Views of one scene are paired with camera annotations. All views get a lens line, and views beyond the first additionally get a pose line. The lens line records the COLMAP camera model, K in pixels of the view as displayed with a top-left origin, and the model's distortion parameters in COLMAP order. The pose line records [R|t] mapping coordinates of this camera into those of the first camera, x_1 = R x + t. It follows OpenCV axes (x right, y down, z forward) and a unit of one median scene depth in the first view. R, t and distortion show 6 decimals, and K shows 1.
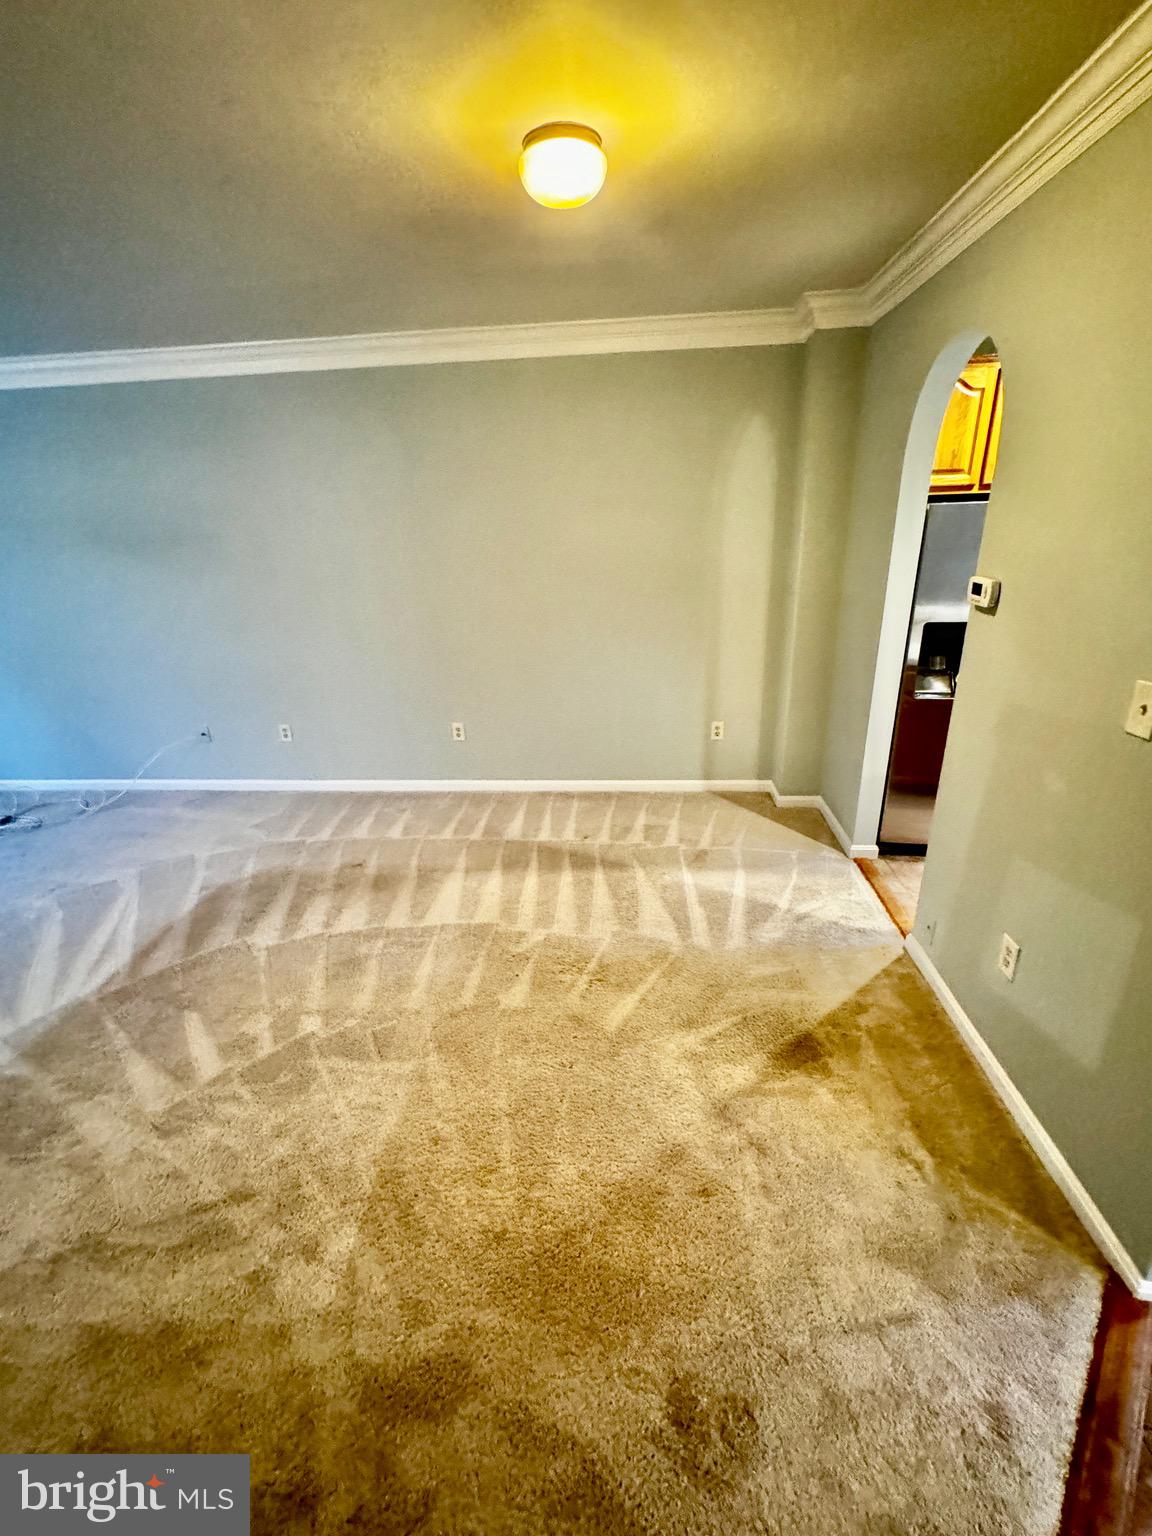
lens RADIAL K [[613.0, 0, 579.5], [0, 613.0, 768.9], [0, 0, 1]] dist [-0.002732, 0.000267]
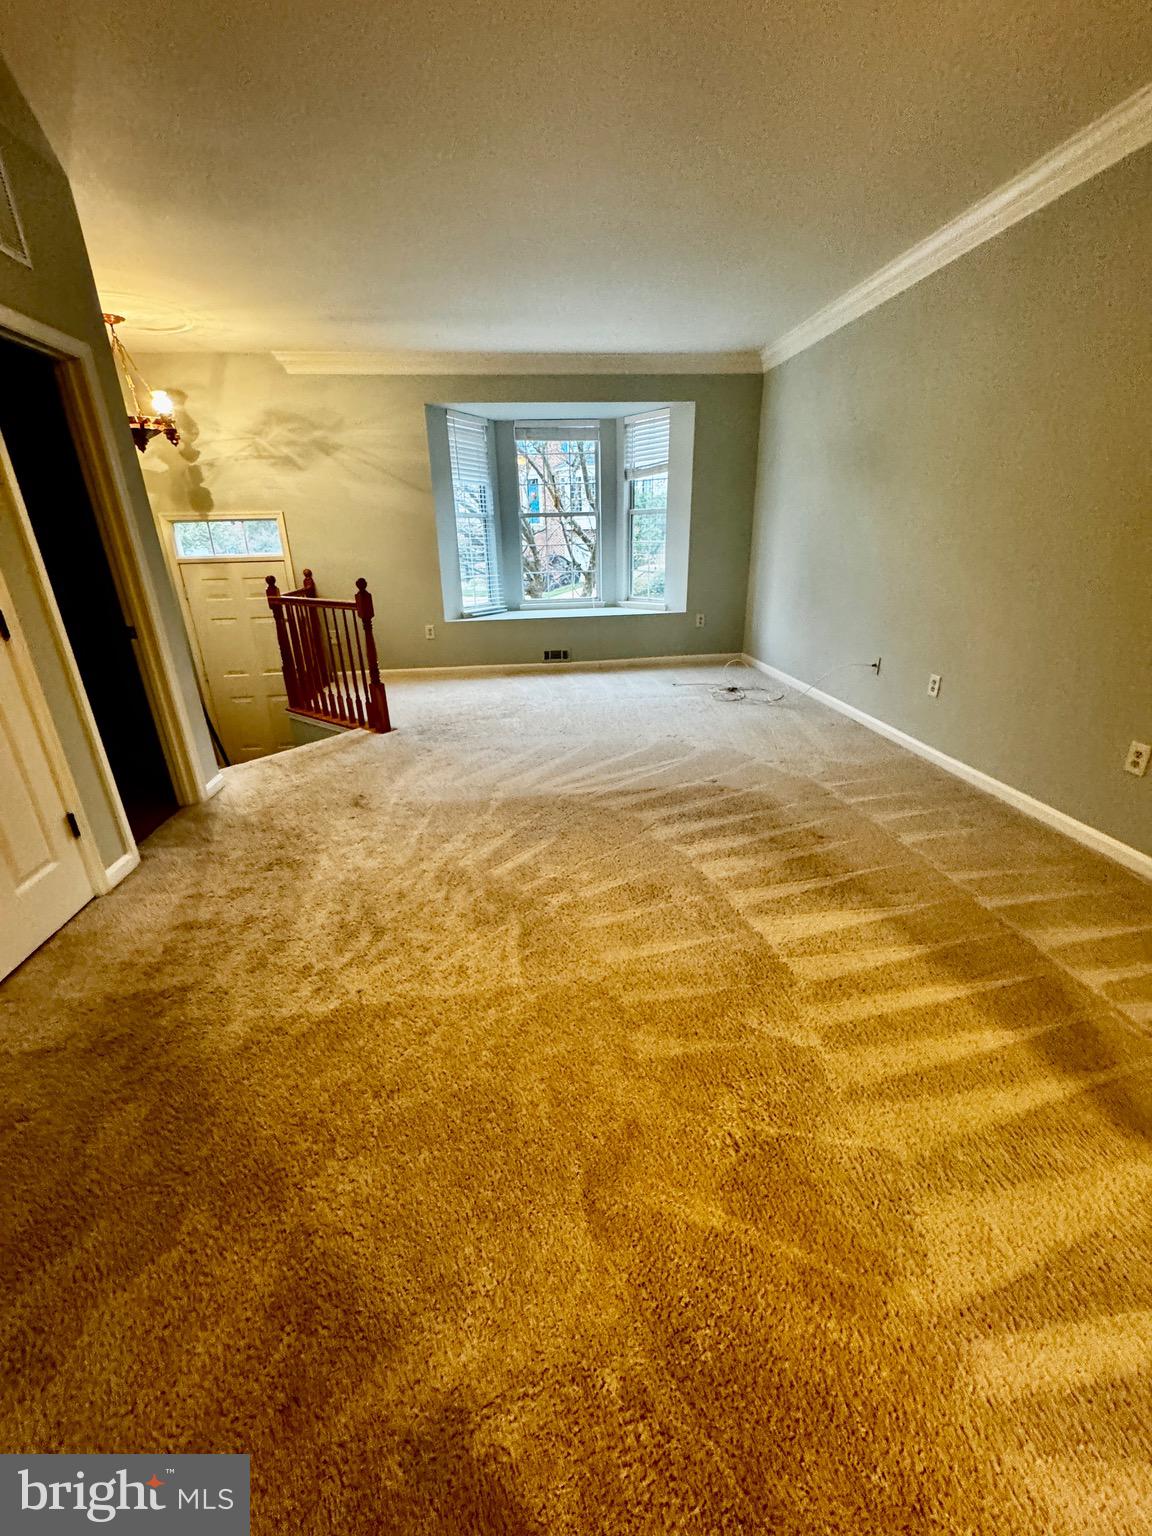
lens RADIAL K [[613.0, 0, 579.5], [0, 613.0, 768.9], [0, 0, 1]] dist [-0.002732, 0.000267]
pose [[0.222999, 0.388951, -0.893861, 0.304885], [-0.334535, 0.891801, 0.304595, -0.077028], [0.915619, 0.231103, 0.328988, 0.491883]]
